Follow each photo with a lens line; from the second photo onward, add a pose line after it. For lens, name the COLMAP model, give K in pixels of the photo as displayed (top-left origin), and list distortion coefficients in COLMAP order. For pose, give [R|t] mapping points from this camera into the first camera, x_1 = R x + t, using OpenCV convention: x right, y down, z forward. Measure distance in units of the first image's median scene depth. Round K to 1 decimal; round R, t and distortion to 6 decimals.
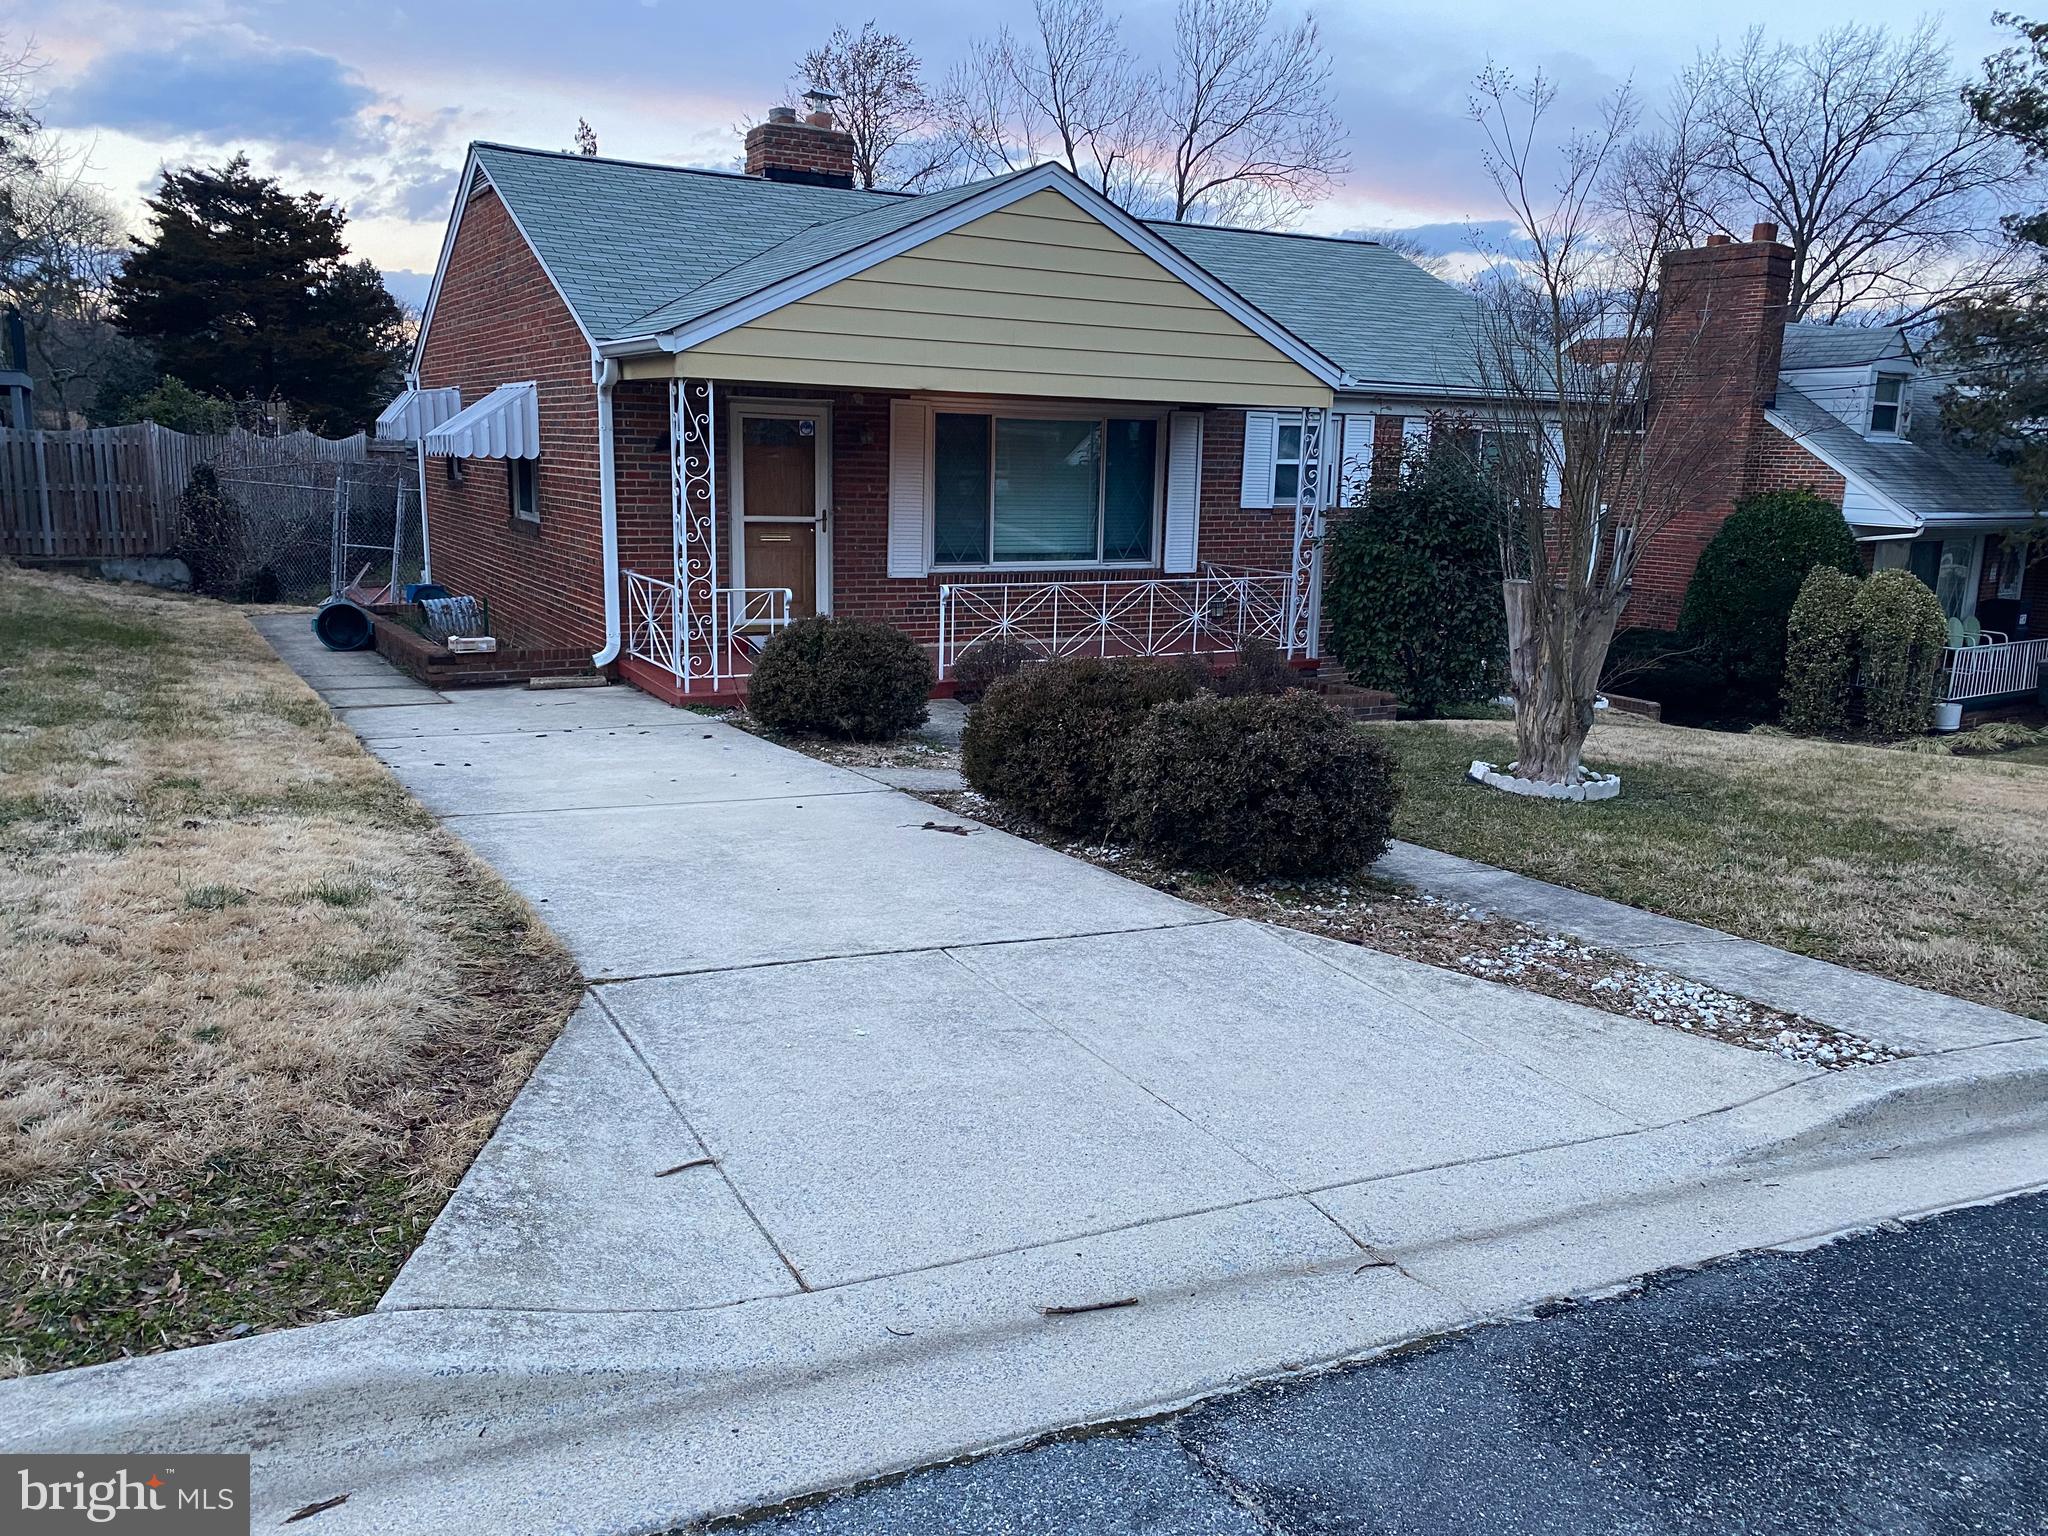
lens RADIAL K [[1559.4, 0, 1024.0], [0, 1559.4, 768.0], [0, 0, 1]] dist [0.099285, -0.146060]
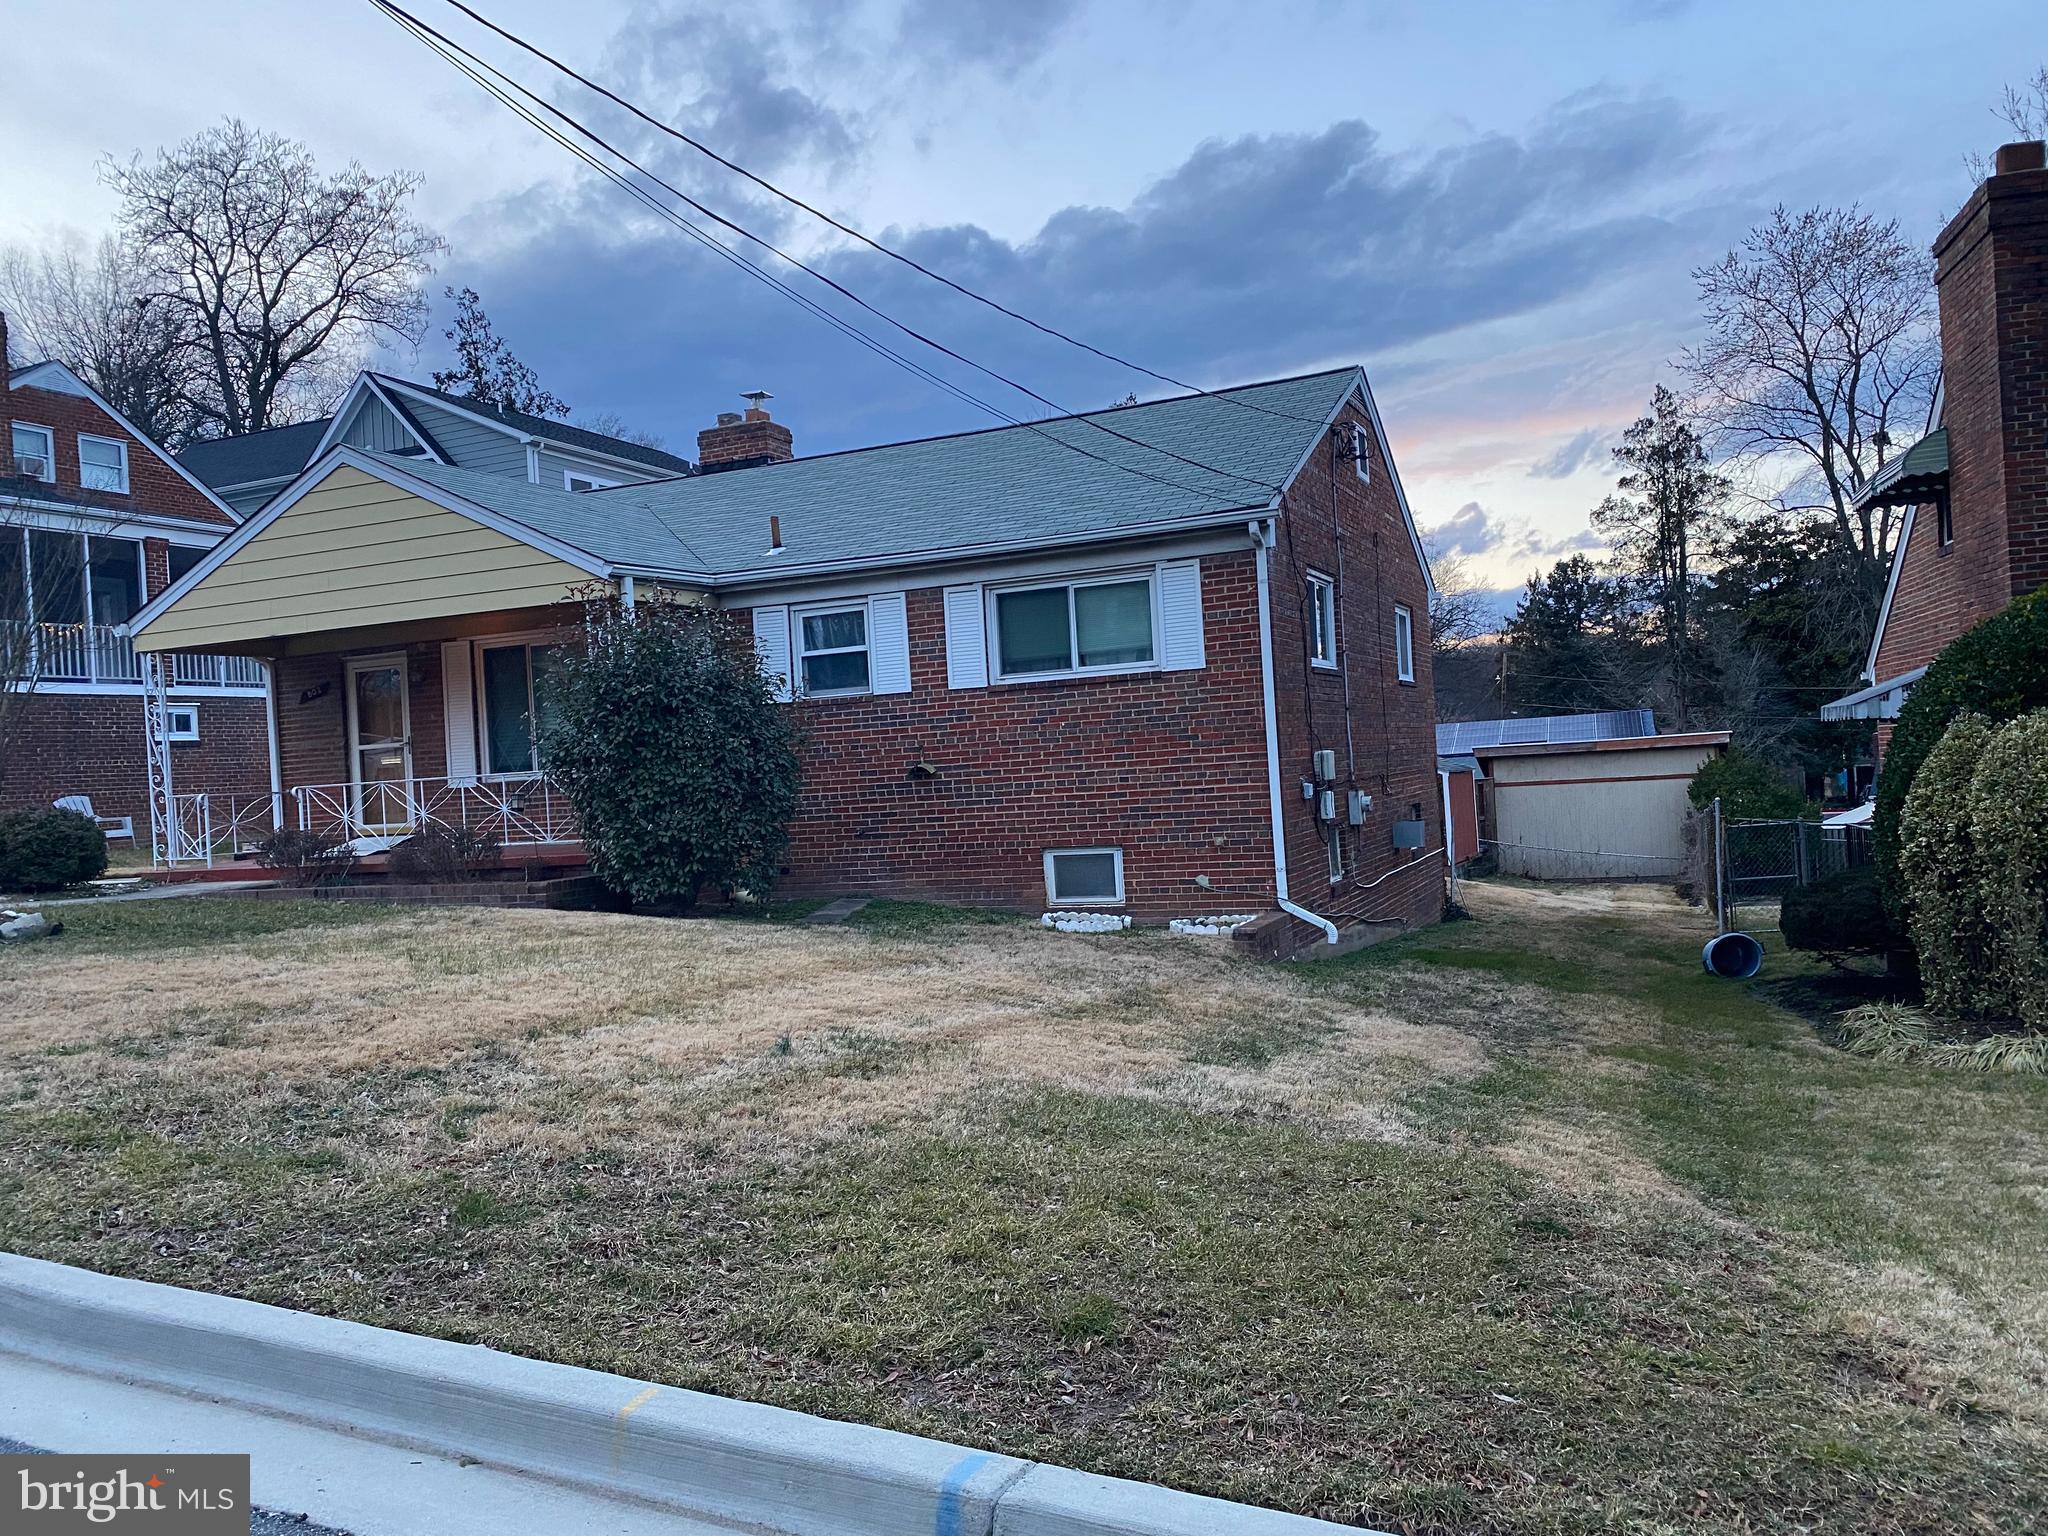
lens RADIAL K [[1559.4, 0, 1024.0], [0, 1559.4, 768.0], [0, 0, 1]] dist [0.099285, -0.146060]
pose [[0.589656, -0.060687, -0.805371, 1.158272], [-0.088350, 0.986342, -0.139009, -0.008934], [0.802808, 0.153122, 0.576241, 0.669028]]
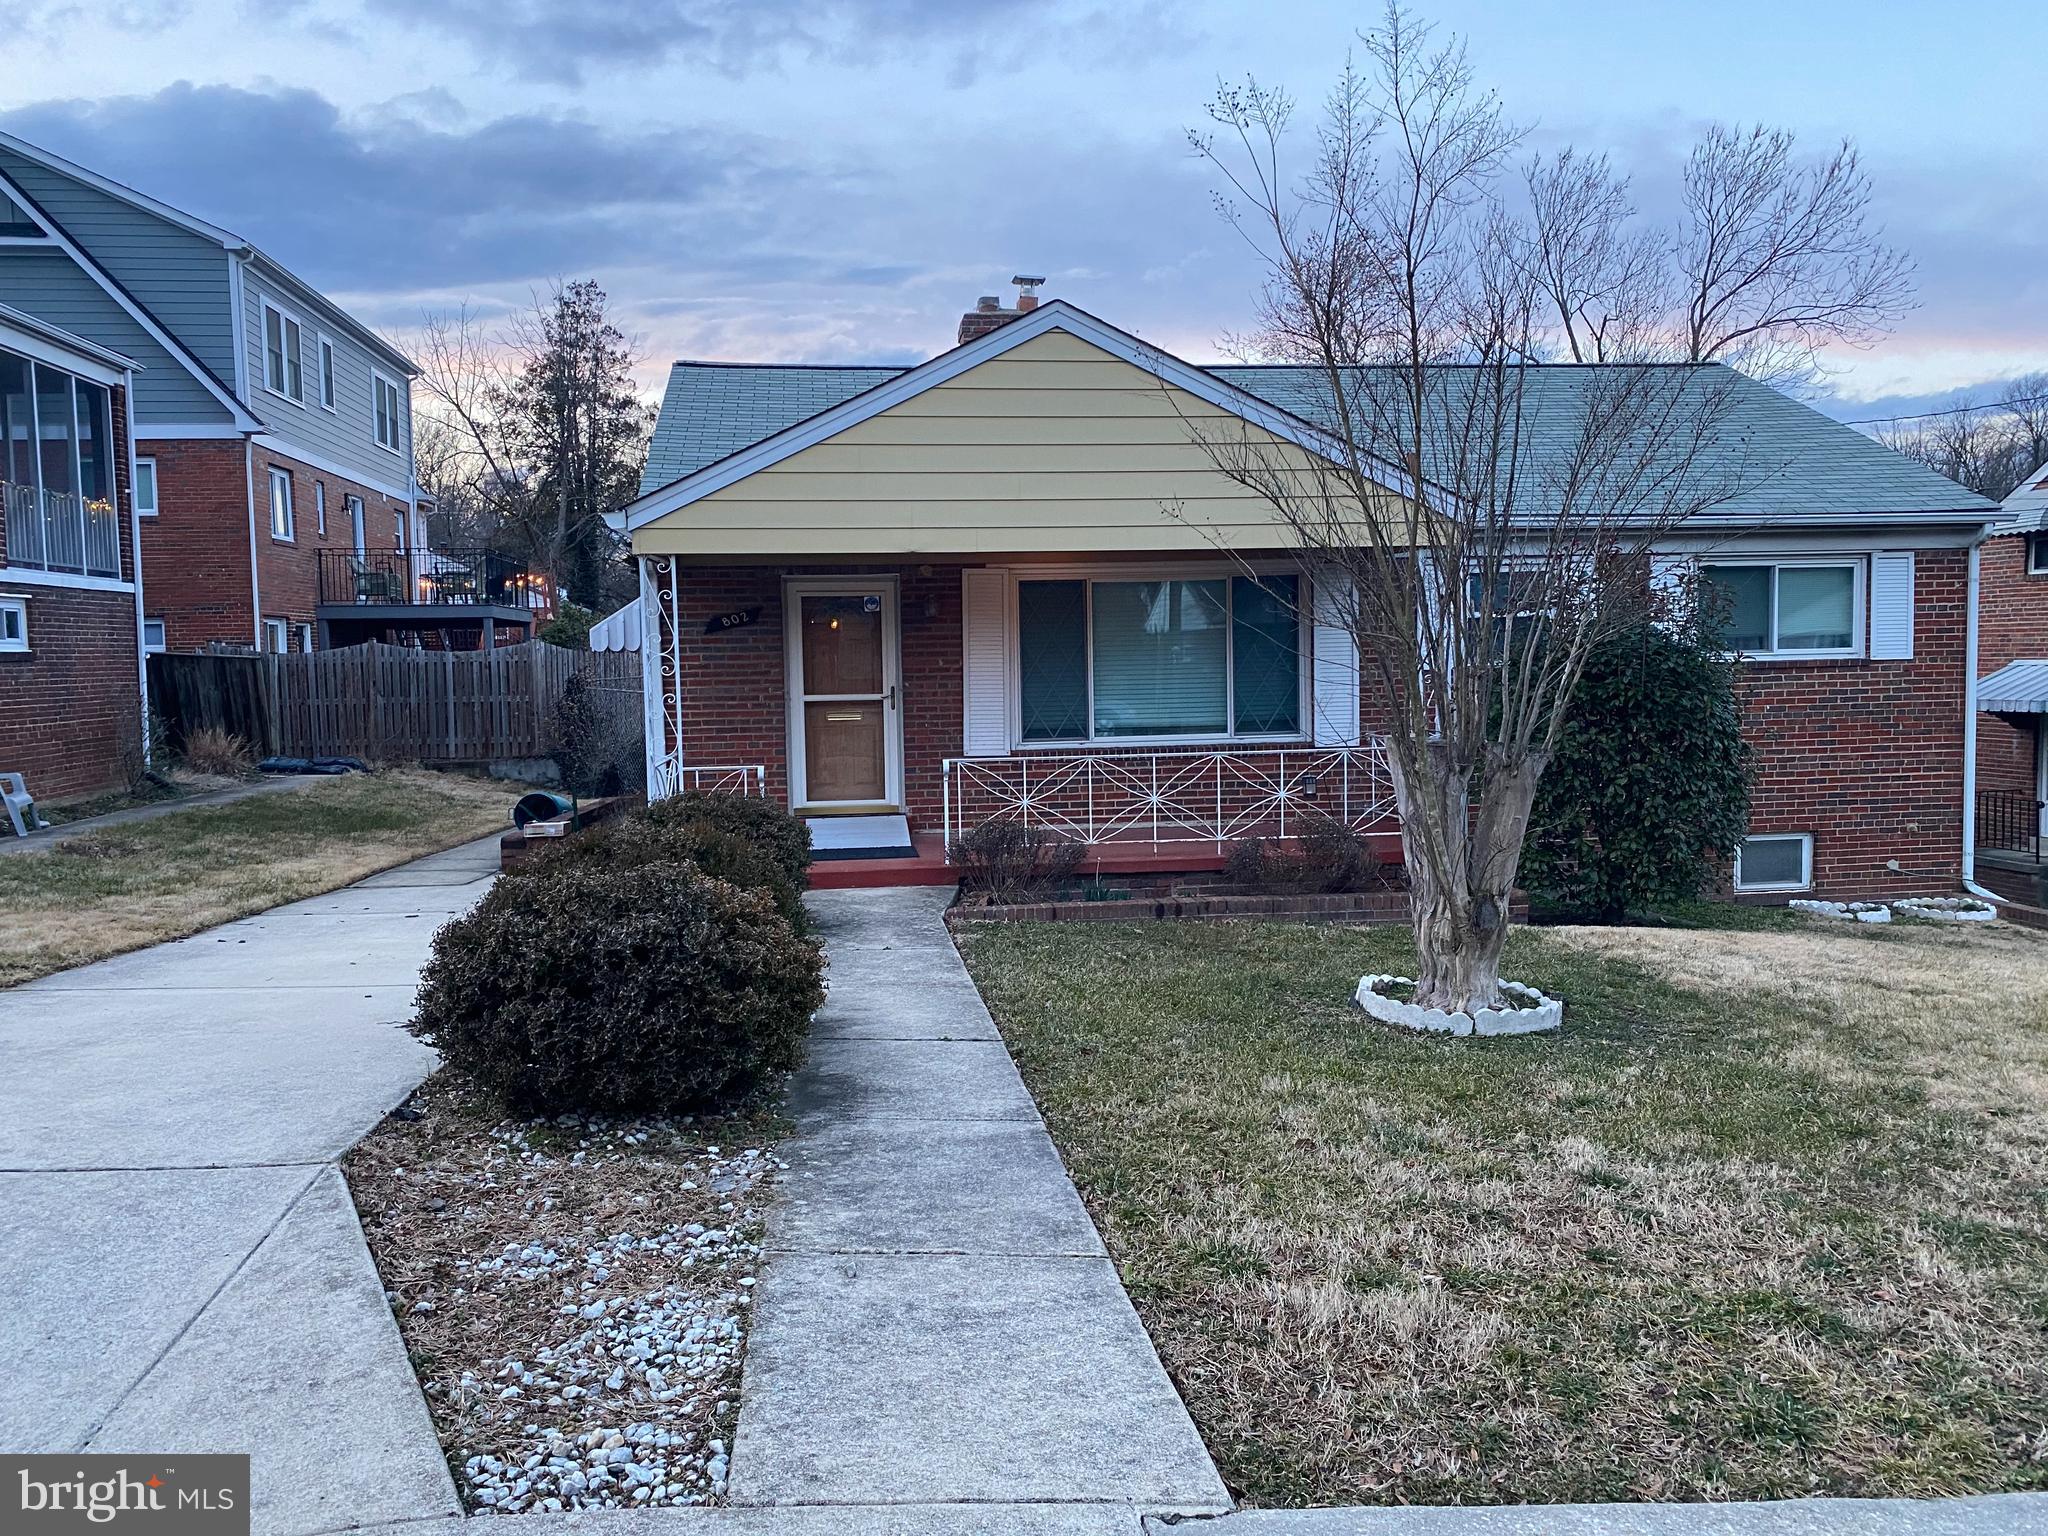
lens RADIAL K [[1559.4, 0, 1024.0], [0, 1559.4, 768.0], [0, 0, 1]] dist [0.099285, -0.146060]
pose [[0.923138, -0.015366, -0.384161, 0.304678], [-0.034005, 0.992022, -0.121394, -0.004195], [0.382961, 0.125127, 0.915251, 0.172296]]
